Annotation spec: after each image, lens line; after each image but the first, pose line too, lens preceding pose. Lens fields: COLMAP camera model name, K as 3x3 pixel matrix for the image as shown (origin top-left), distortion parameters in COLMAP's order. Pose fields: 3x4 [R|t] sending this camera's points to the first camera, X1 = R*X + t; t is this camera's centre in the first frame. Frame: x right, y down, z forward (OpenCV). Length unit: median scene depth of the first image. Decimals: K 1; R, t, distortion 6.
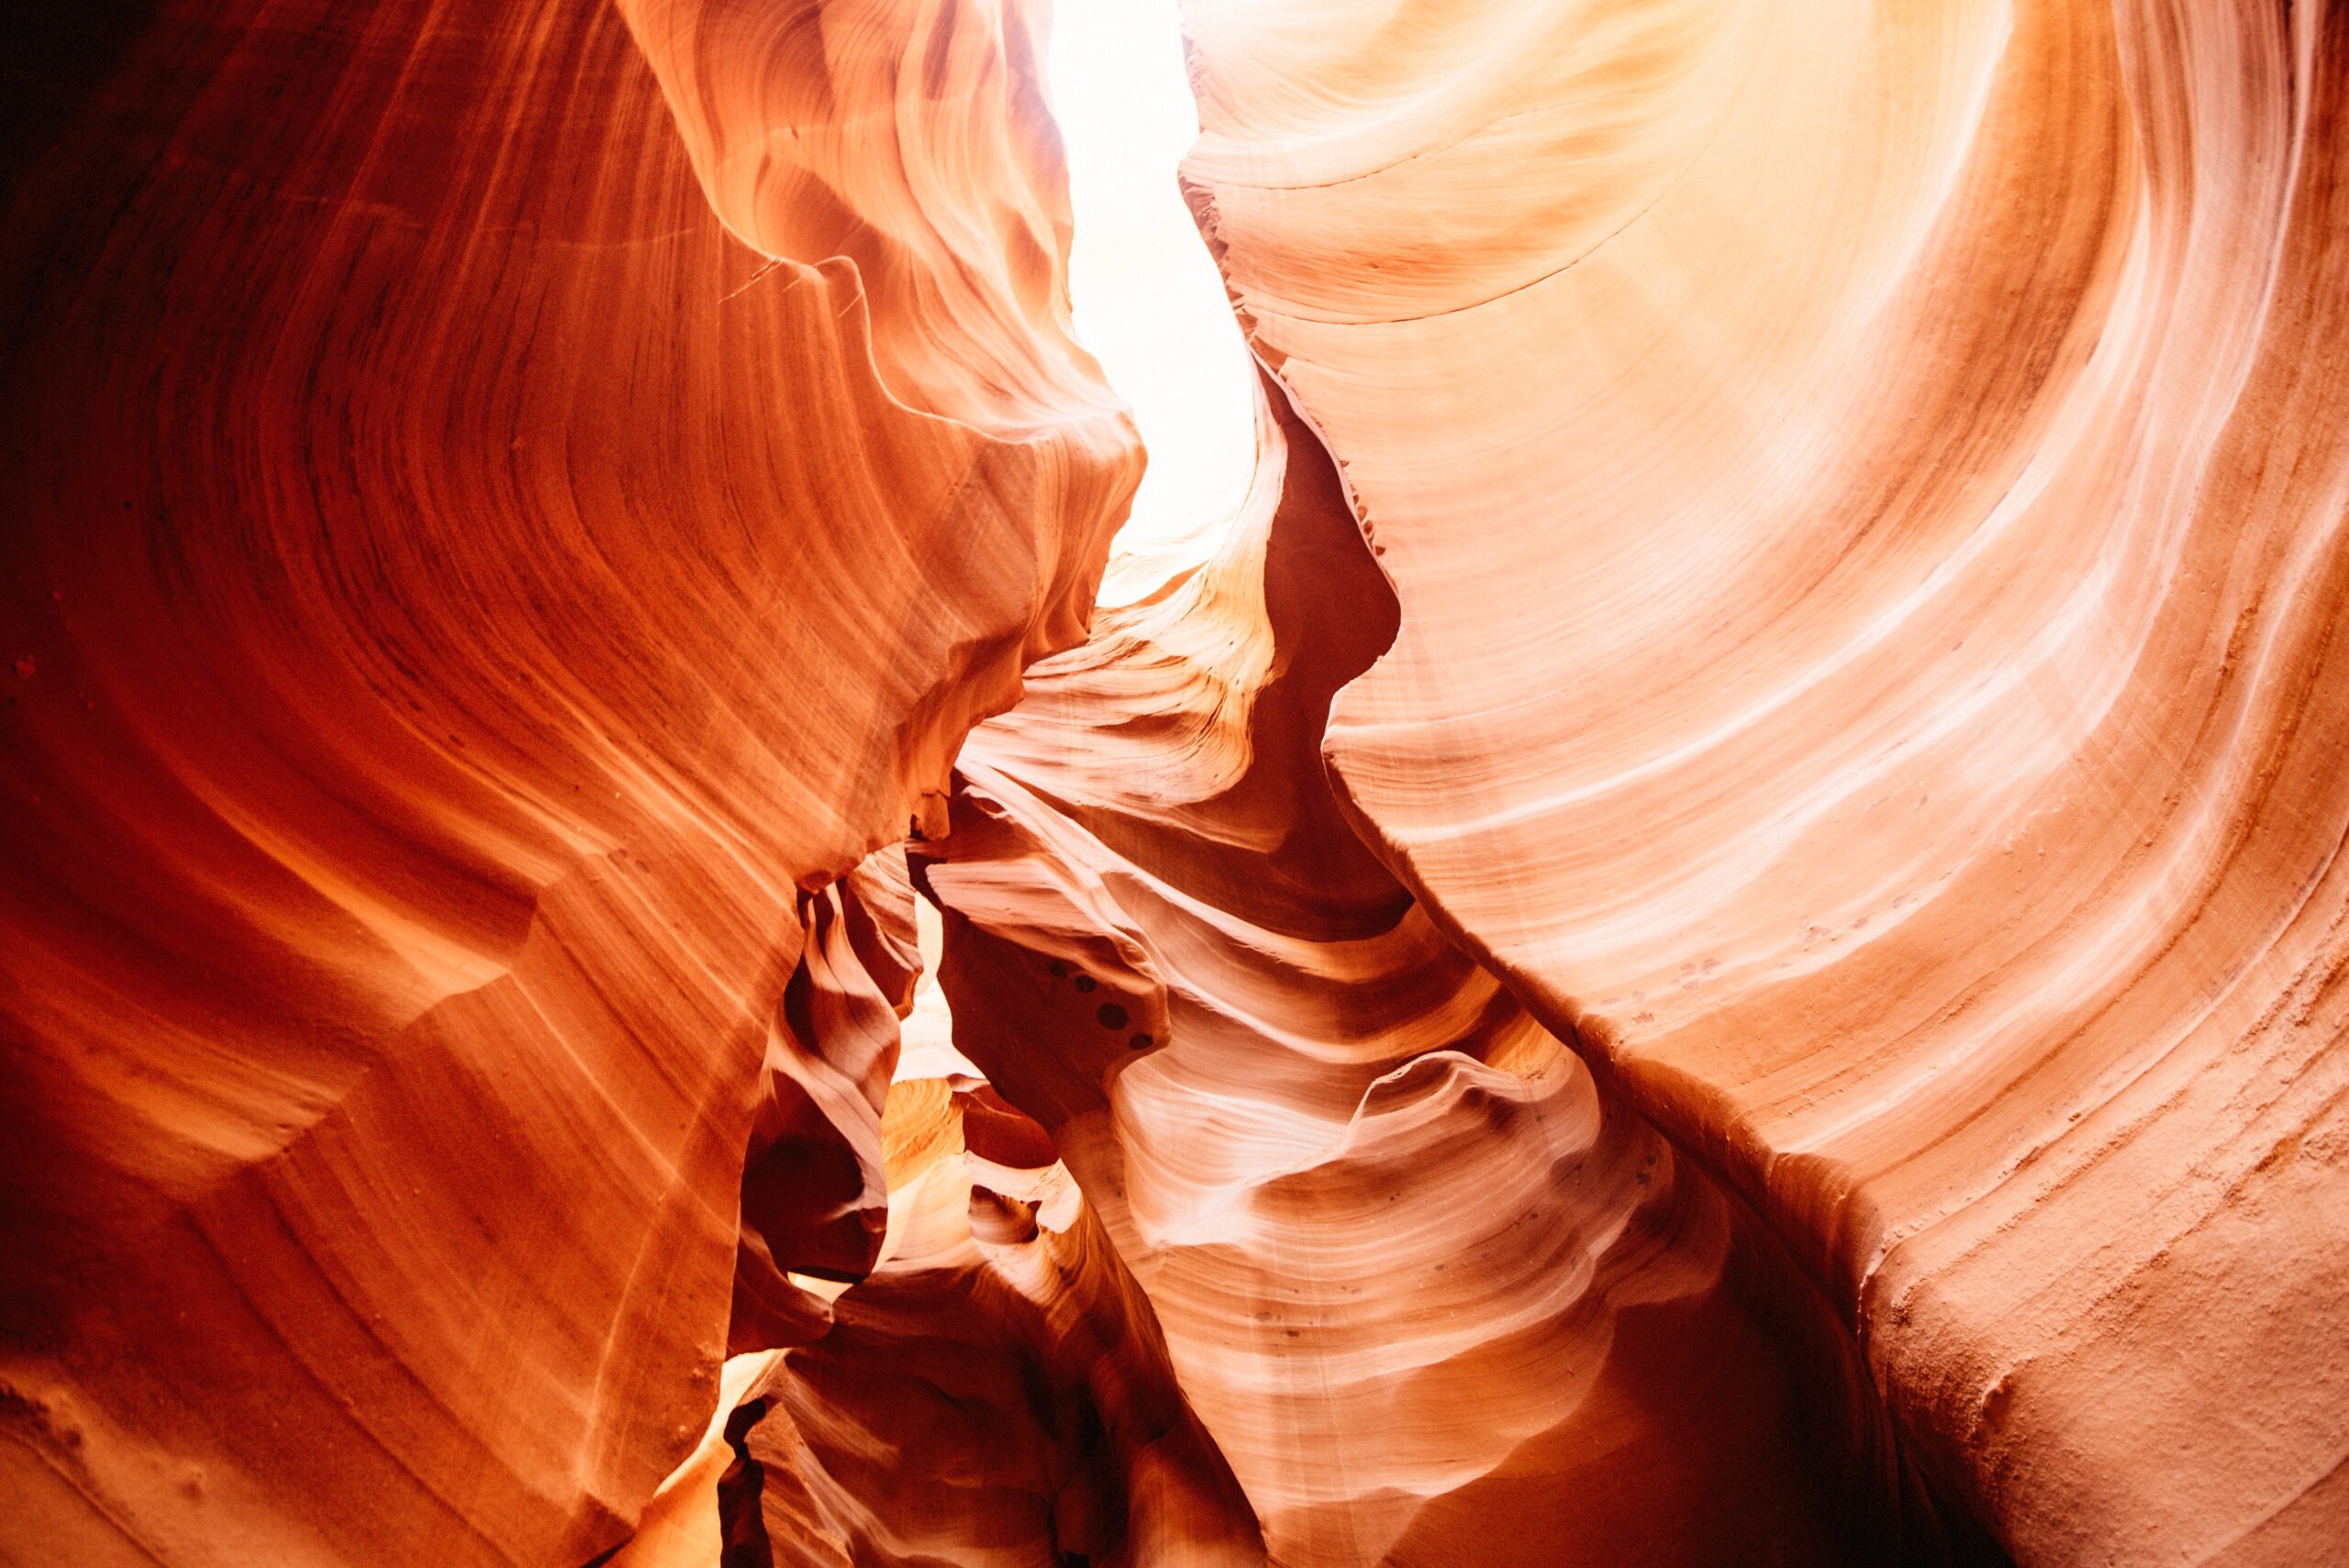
lens RADIAL K [[1191.9, 0, 1174.5], [0, 1191.9, 784.0], [0, 0, 1]] dist [-0.043895, -0.000036]
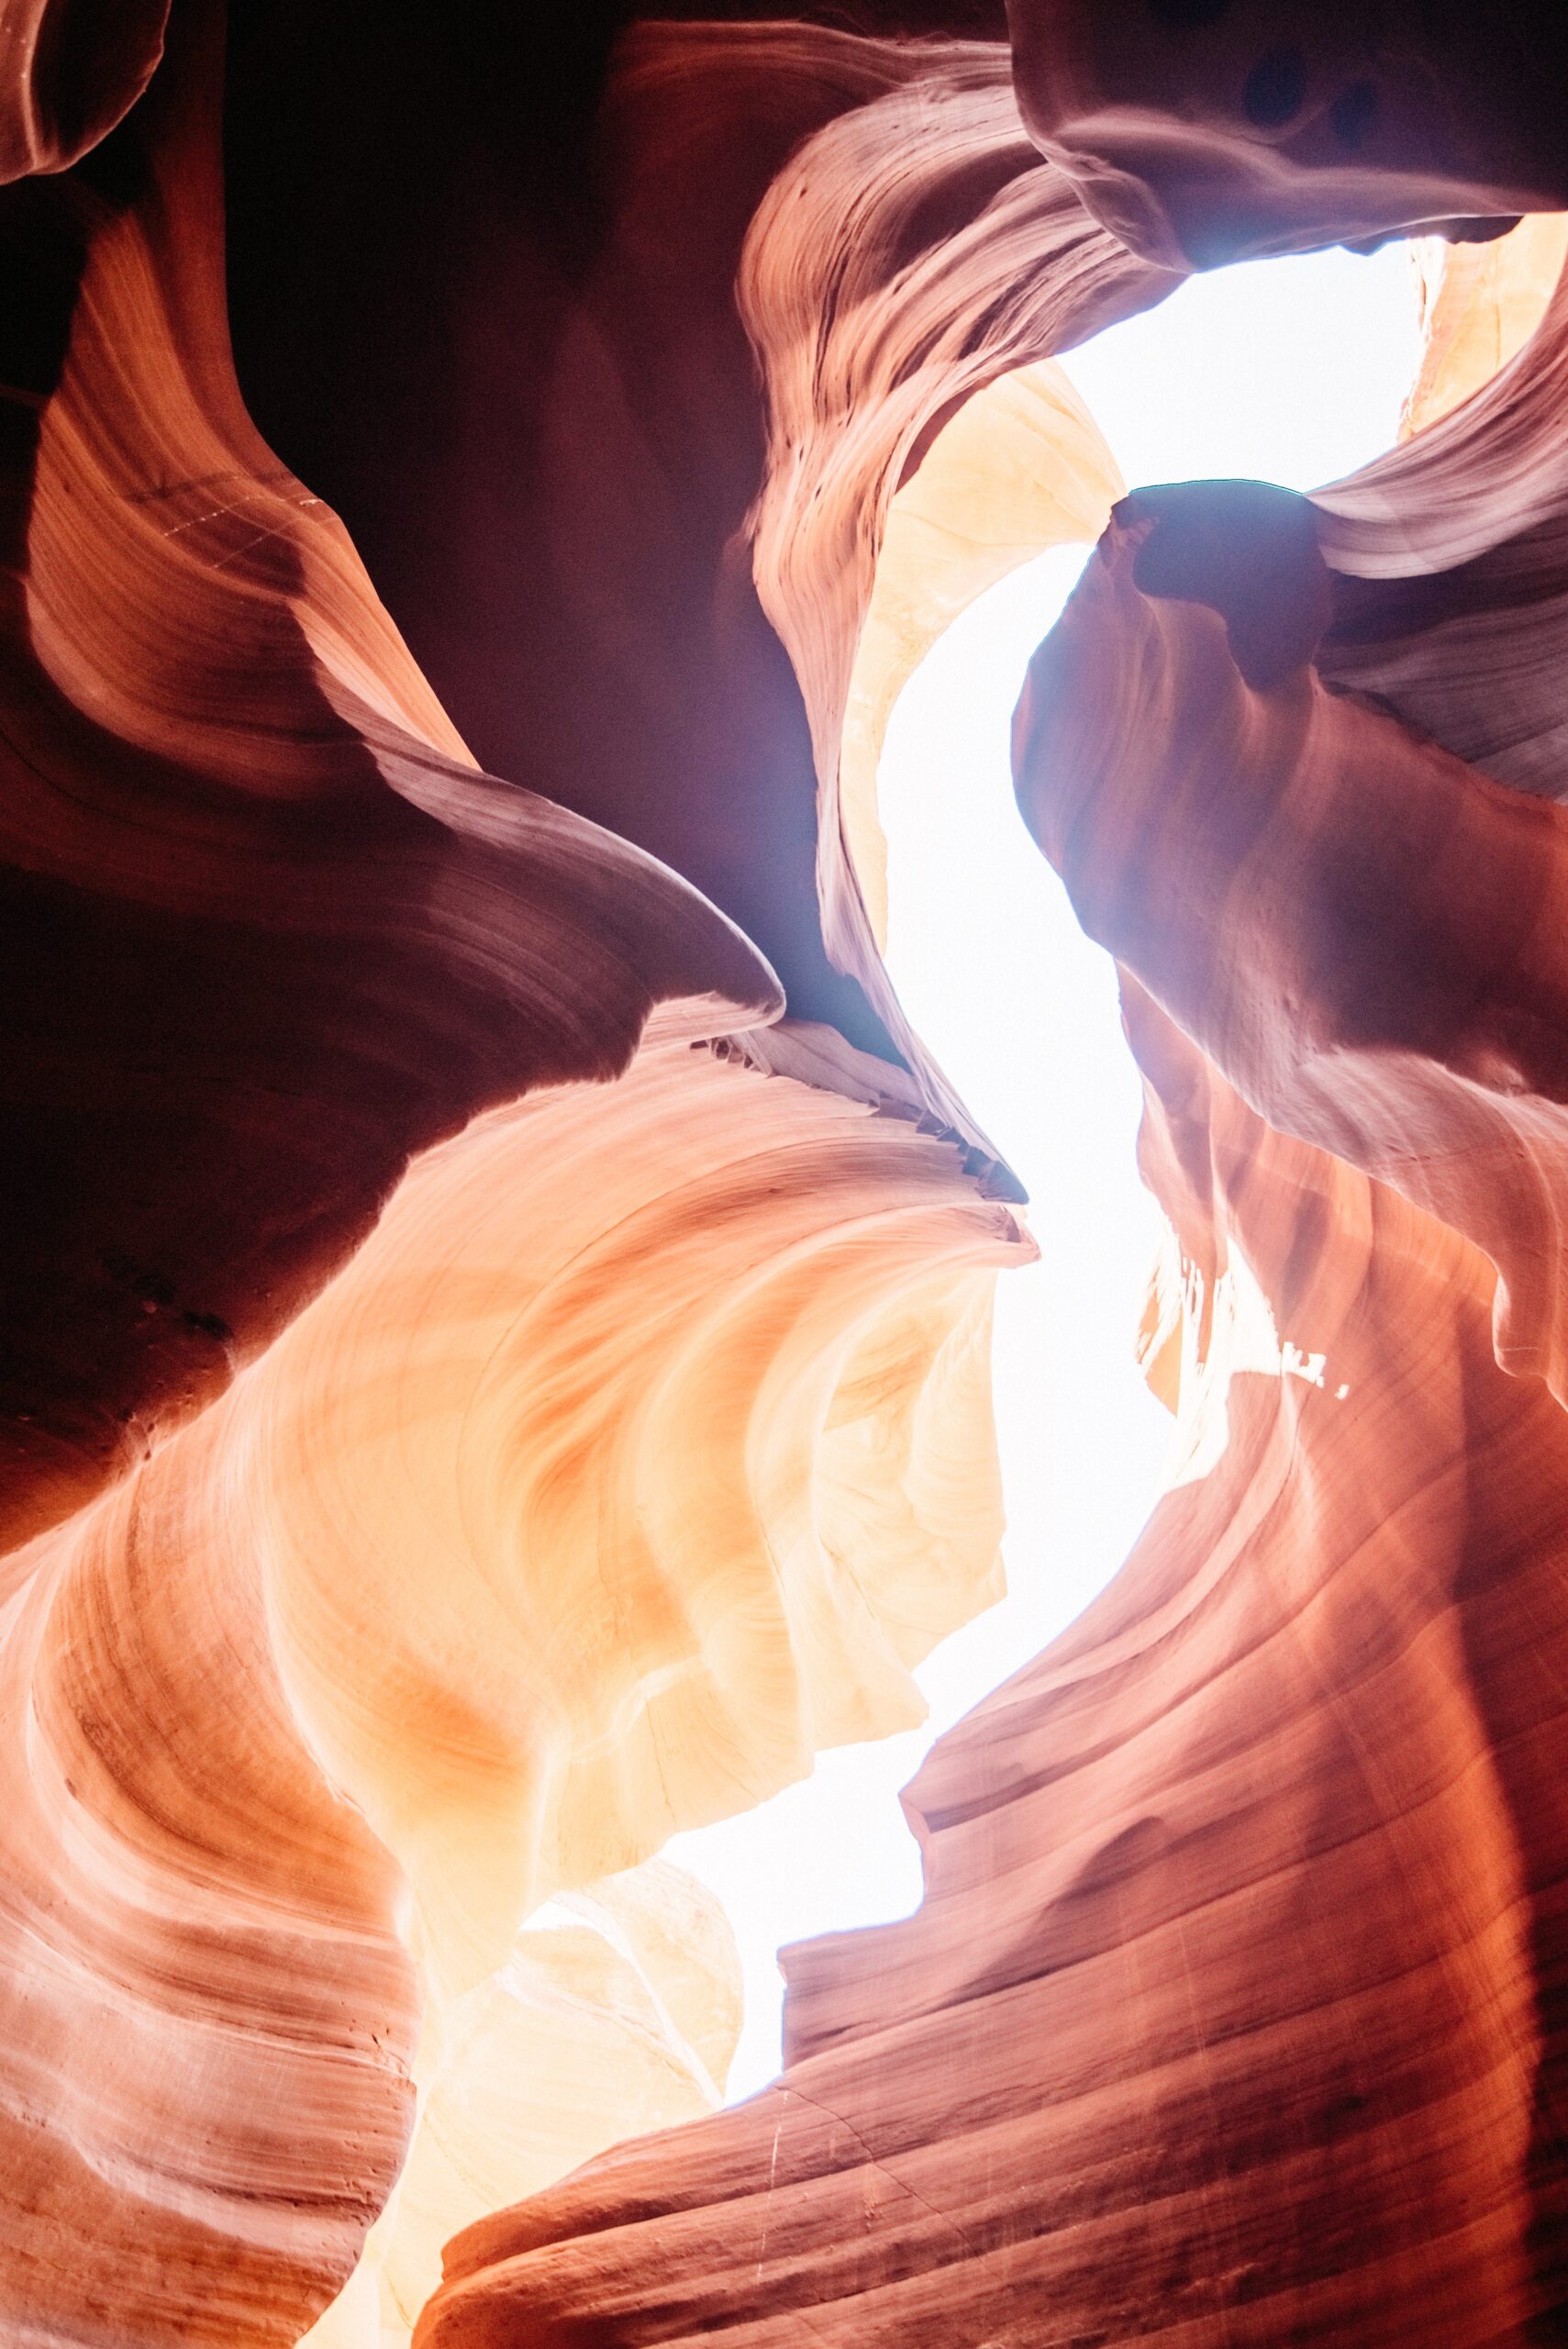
lens RADIAL K [[1580.2, 0, 784.0], [0, 1580.2, 1174.5], [0, 0, 1]] dist [0.024571, -0.037216]
pose [[-0.981609, 0.174021, 0.078487, 0.100685], [-0.129050, -0.301926, -0.944556, 0.714138], [-0.140675, -0.937314, 0.318830, 0.877007]]
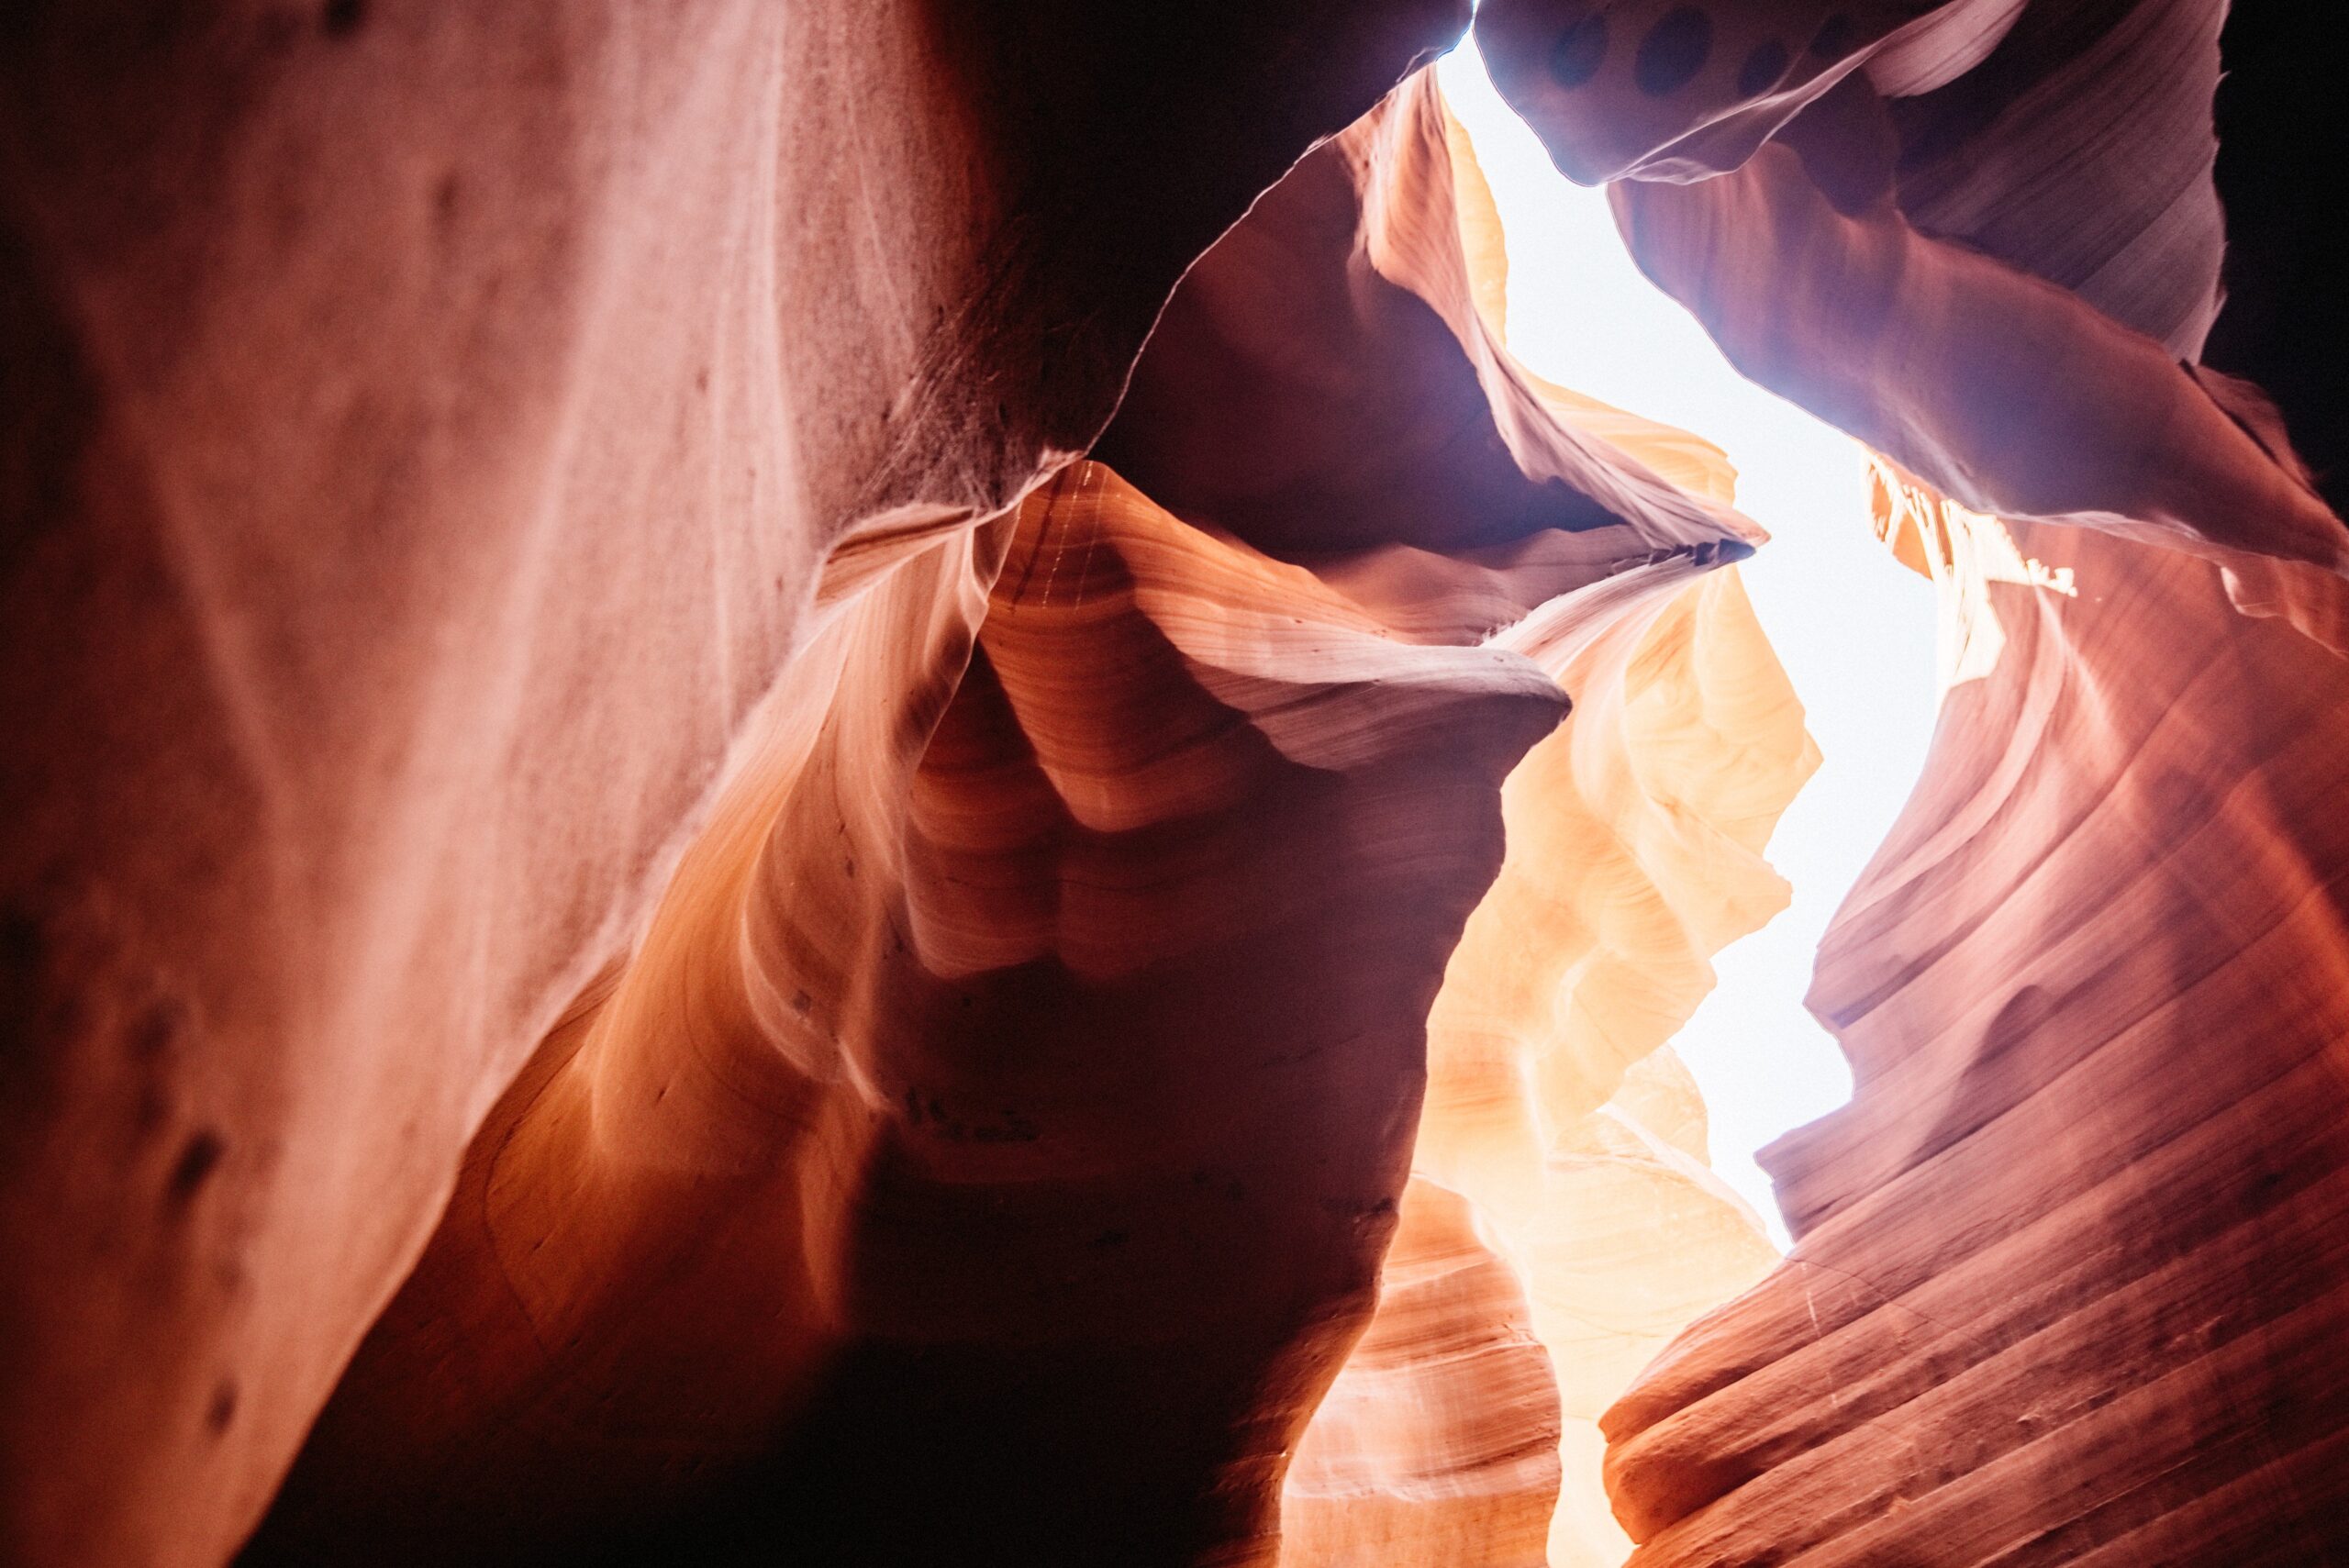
lens RADIAL K [[1416.6, 0, 1174.5], [0, 1416.6, 784.0], [0, 0, 1]] dist [0.016755, -0.023761]
pose [[-0.790587, 0.479774, 0.380511, 0.022811], [-0.411629, 0.043672, -0.910305, 0.964971], [-0.453358, -0.876305, 0.162962, 1.134571]]
